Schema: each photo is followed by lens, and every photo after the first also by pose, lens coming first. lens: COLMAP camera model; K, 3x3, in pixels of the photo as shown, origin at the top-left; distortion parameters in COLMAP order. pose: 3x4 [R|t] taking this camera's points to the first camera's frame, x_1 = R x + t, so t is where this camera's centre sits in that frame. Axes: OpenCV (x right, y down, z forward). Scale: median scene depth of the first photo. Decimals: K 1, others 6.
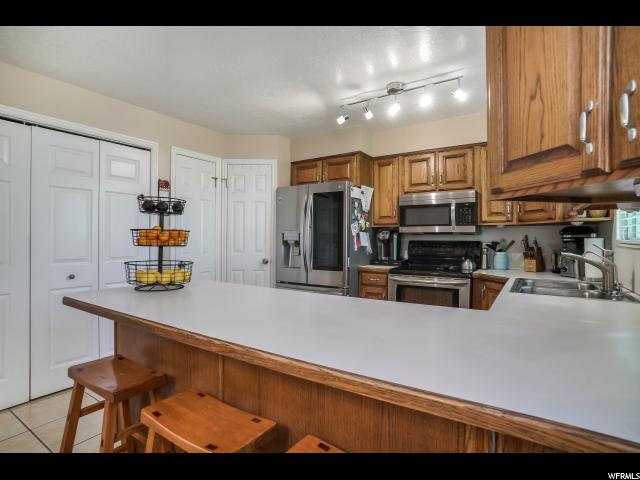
lens RADIAL K [[333.4, 0, 317.5], [0, 333.4, 241.2], [0, 0, 1]] dist [-0.033485, 0.002089]
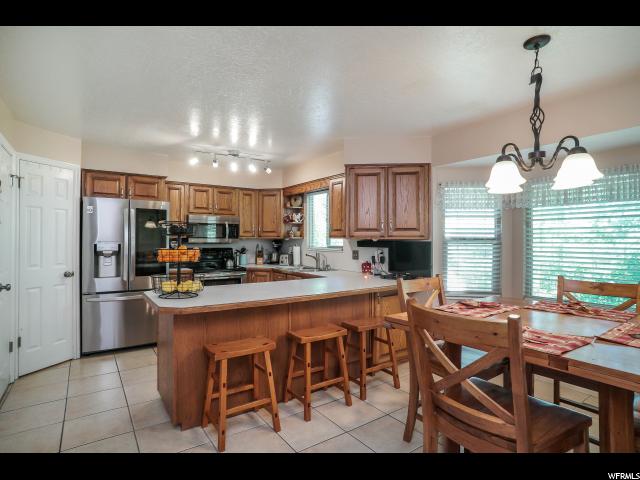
lens RADIAL K [[333.4, 0, 320.3], [0, 333.4, 239.2], [0, 0, 1]] dist [-0.033485, 0.002089]
pose [[0.364099, 0.003759, 0.931353, -0.884878], [0.003207, 0.999981, -0.005289, -0.034888], [-0.931355, 0.004913, 0.364080, 0.031513]]
